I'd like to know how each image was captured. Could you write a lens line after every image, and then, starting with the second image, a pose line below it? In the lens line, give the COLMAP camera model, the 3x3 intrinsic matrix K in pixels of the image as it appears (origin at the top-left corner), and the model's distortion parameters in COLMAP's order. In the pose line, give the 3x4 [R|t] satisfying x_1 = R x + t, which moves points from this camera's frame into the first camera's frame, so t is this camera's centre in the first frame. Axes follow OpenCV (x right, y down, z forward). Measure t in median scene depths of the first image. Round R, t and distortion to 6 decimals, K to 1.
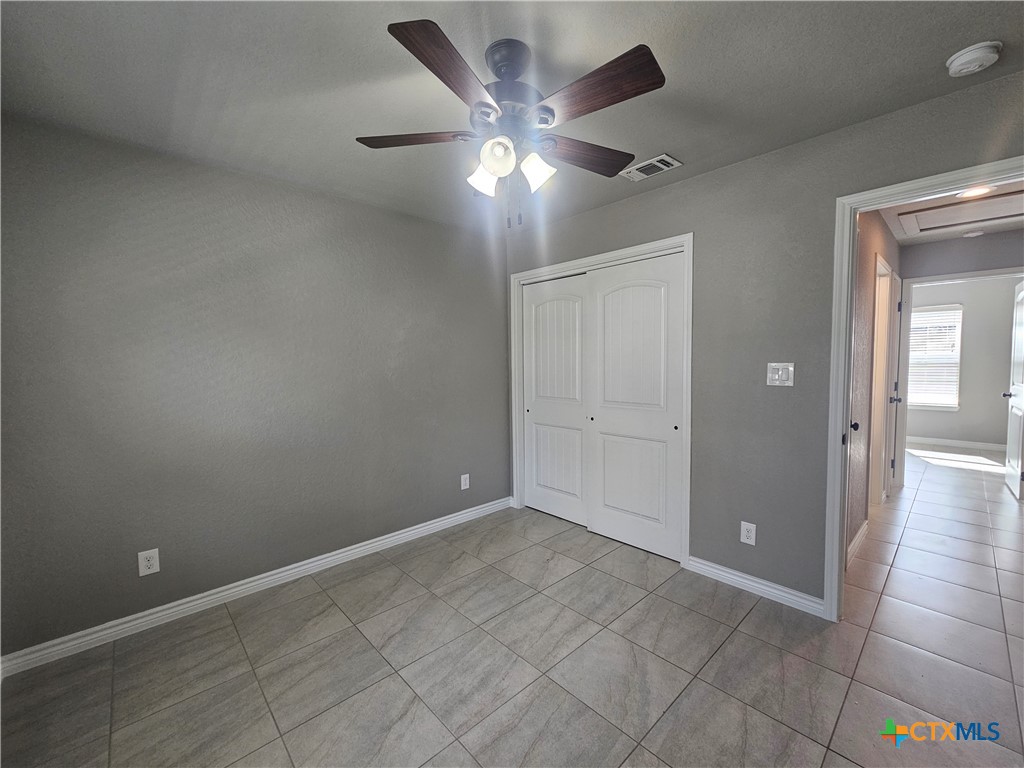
lens RADIAL K [[419.7, 0, 513.7], [0, 419.7, 384.6], [0, 0, 1]] dist [0.000822, 0.001003]
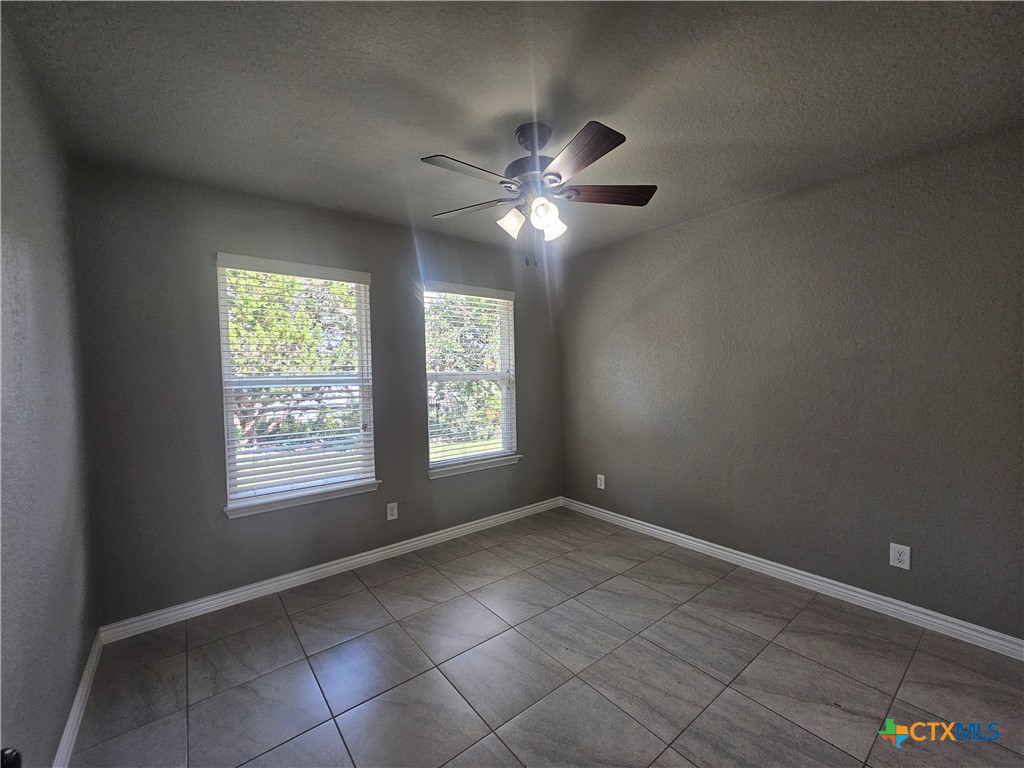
lens RADIAL K [[419.7, 0, 514.1], [0, 419.7, 386.0], [0, 0, 1]] dist [0.000822, 0.001003]
pose [[-0.074515, 0.050656, -0.995932, 0.845727], [-0.039623, 0.997770, 0.053714, -0.056938], [0.996432, 0.043465, -0.072342, 0.699737]]
